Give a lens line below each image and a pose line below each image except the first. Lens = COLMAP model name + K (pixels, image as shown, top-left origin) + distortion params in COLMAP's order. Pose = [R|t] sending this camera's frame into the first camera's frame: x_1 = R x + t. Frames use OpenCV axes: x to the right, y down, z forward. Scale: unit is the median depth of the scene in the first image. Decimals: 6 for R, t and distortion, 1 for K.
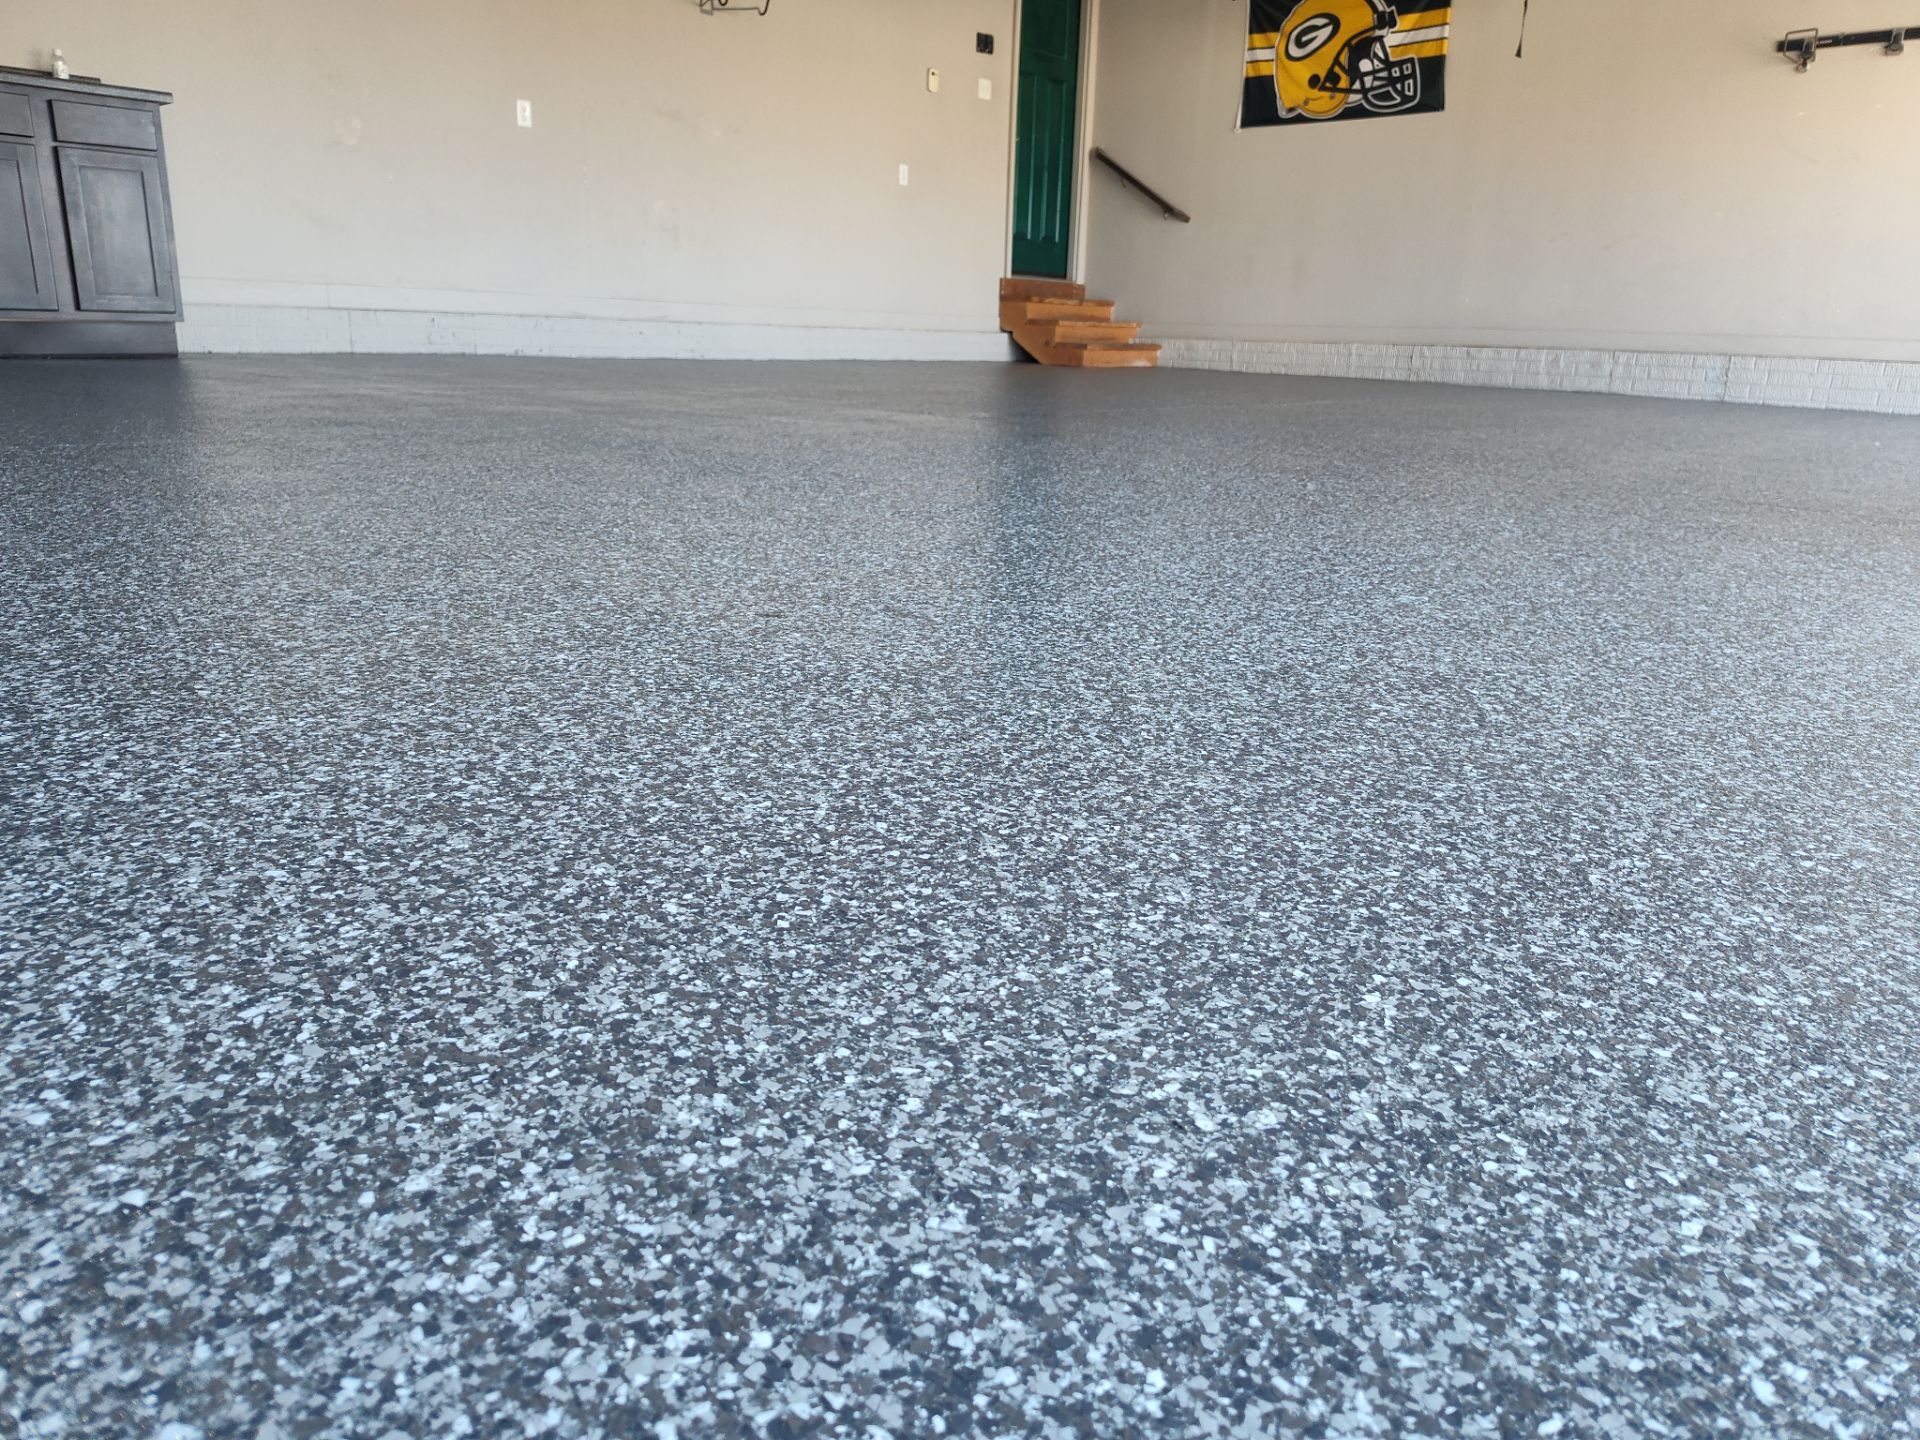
lens RADIAL K [[1307.7, 0, 960.3], [0, 1307.7, 726.3], [0, 0, 1]] dist [0.054115, -0.058061]
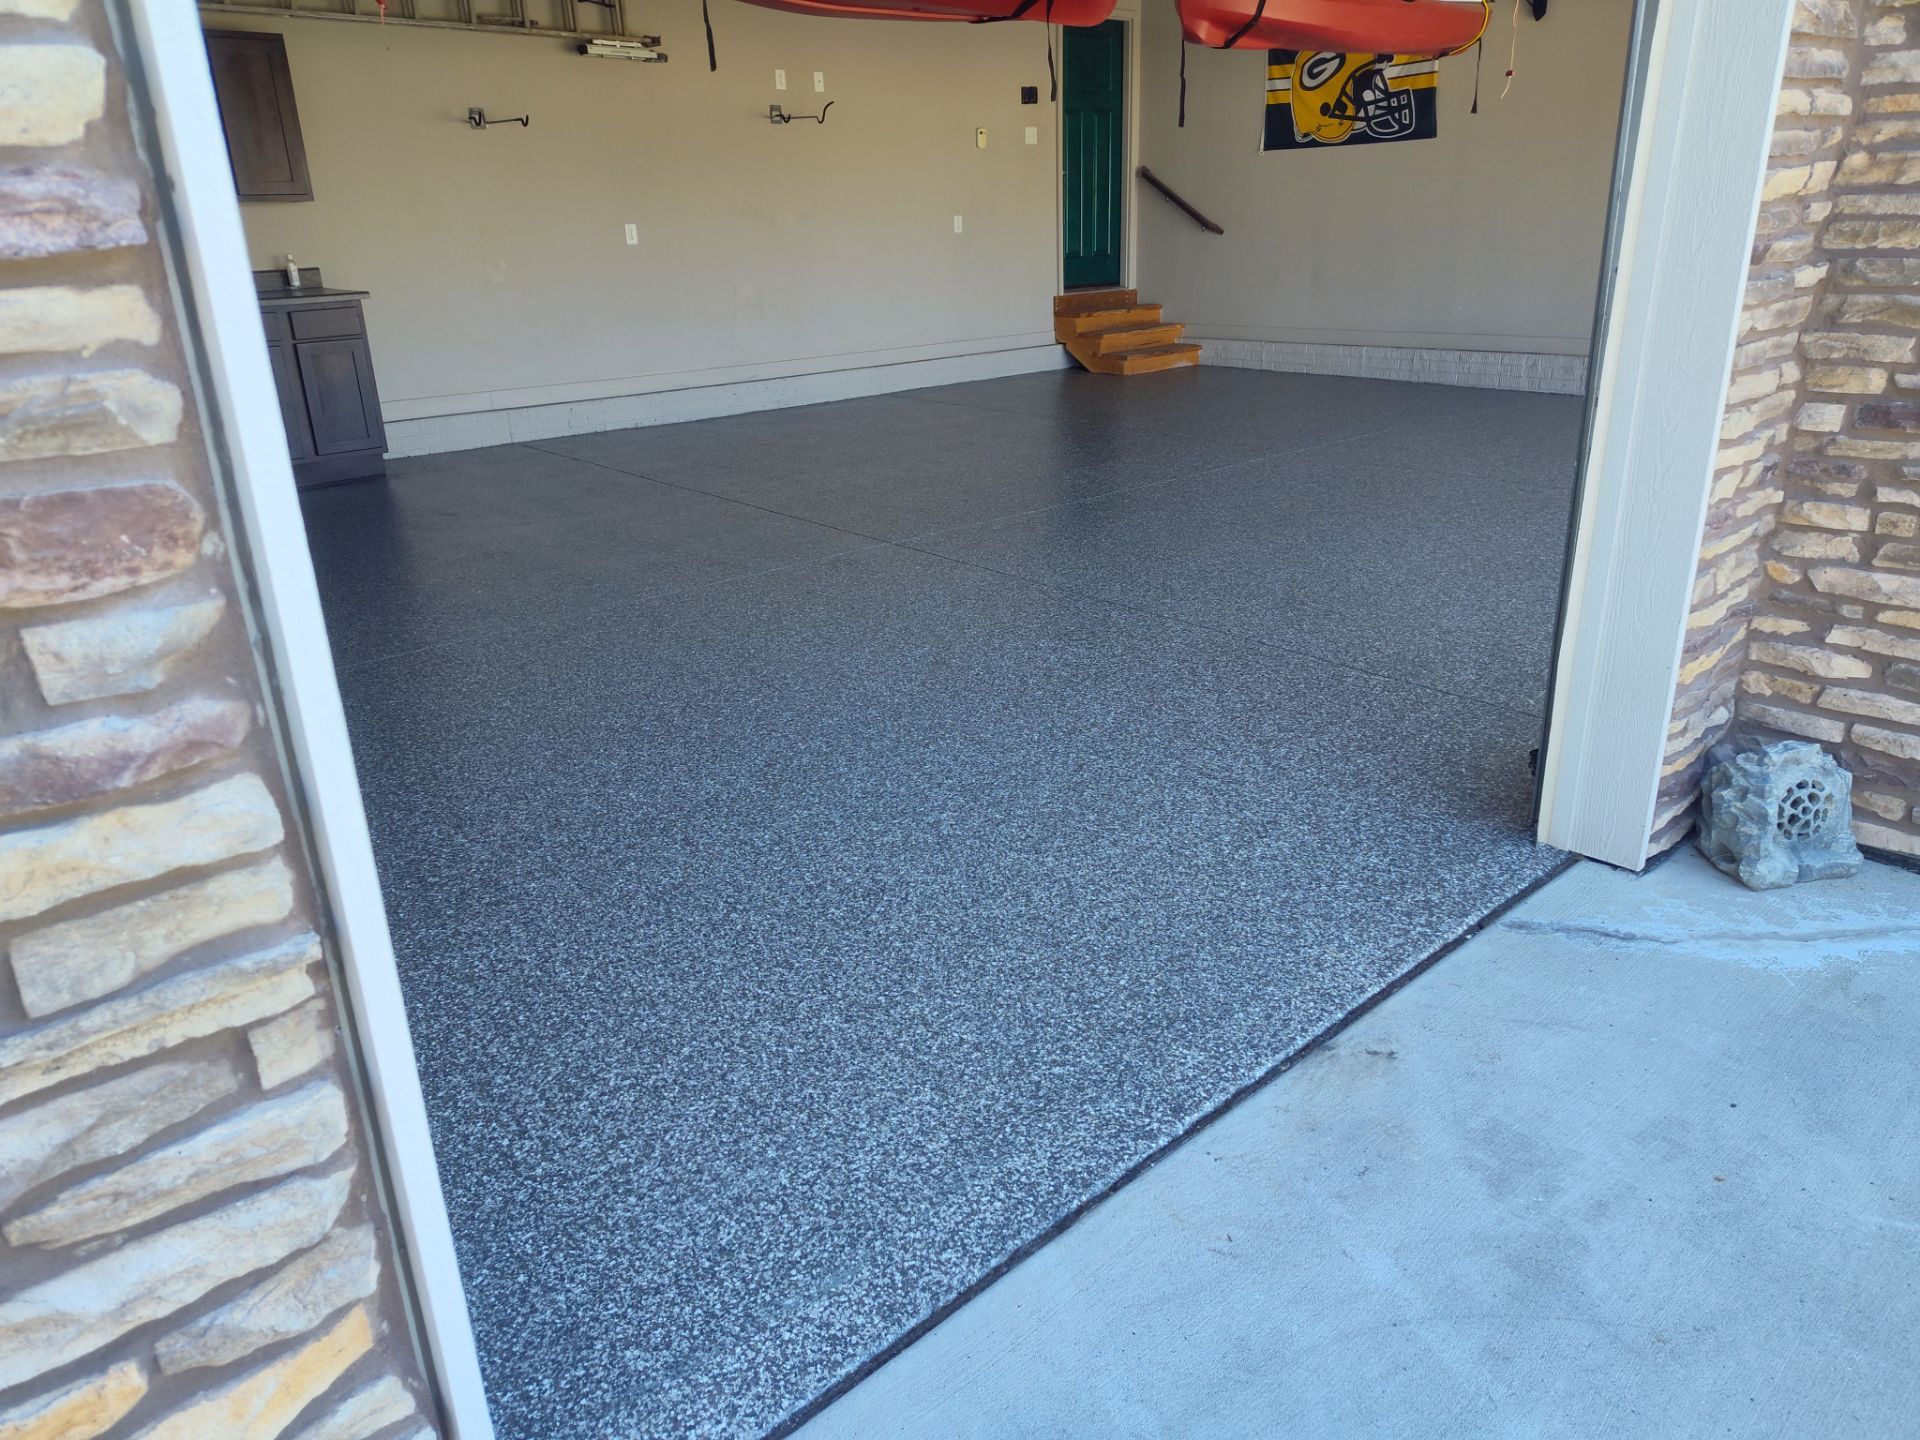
lens RADIAL K [[1307.7, 0, 969.4], [0, 1307.7, 710.1], [0, 0, 1]] dist [0.054115, -0.058061]
pose [[0.991530, -0.011871, -0.129333, 0.195888], [0.021069, 0.997325, 0.069989, -0.123498], [0.128156, -0.072121, 0.989128, -0.313431]]
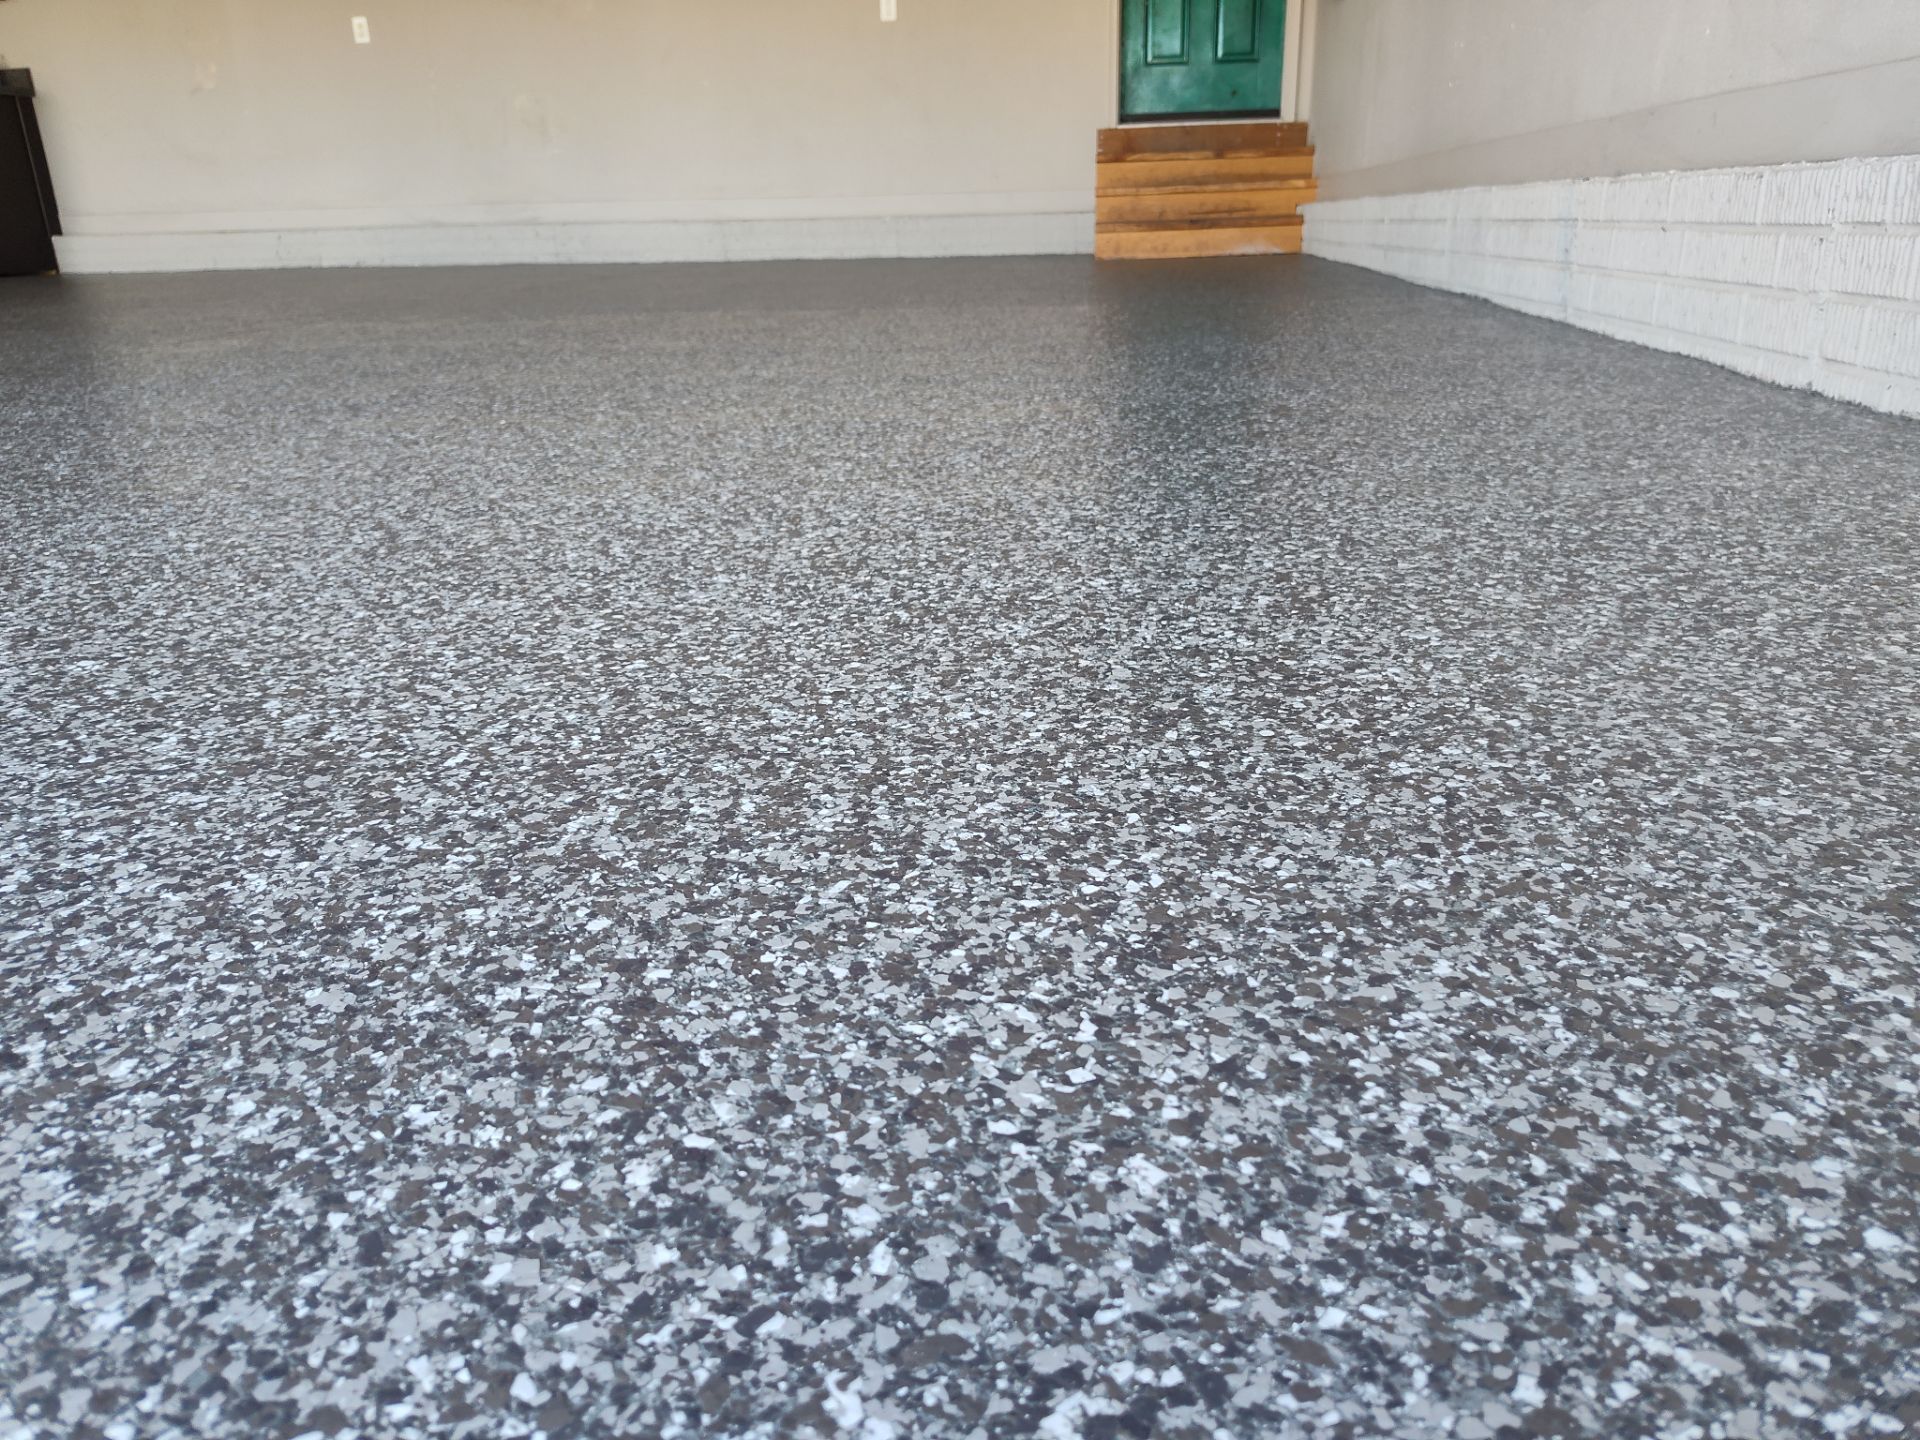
lens RADIAL K [[1307.7, 0, 966.0], [0, 1307.7, 721.5], [0, 0, 1]] dist [0.054115, -0.058061]
pose [[0.567959, 0.247834, -0.784858, 1.191007], [-0.196926, 0.966810, 0.162784, -0.268076], [0.799151, 0.062105, 0.597913, 1.058131]]
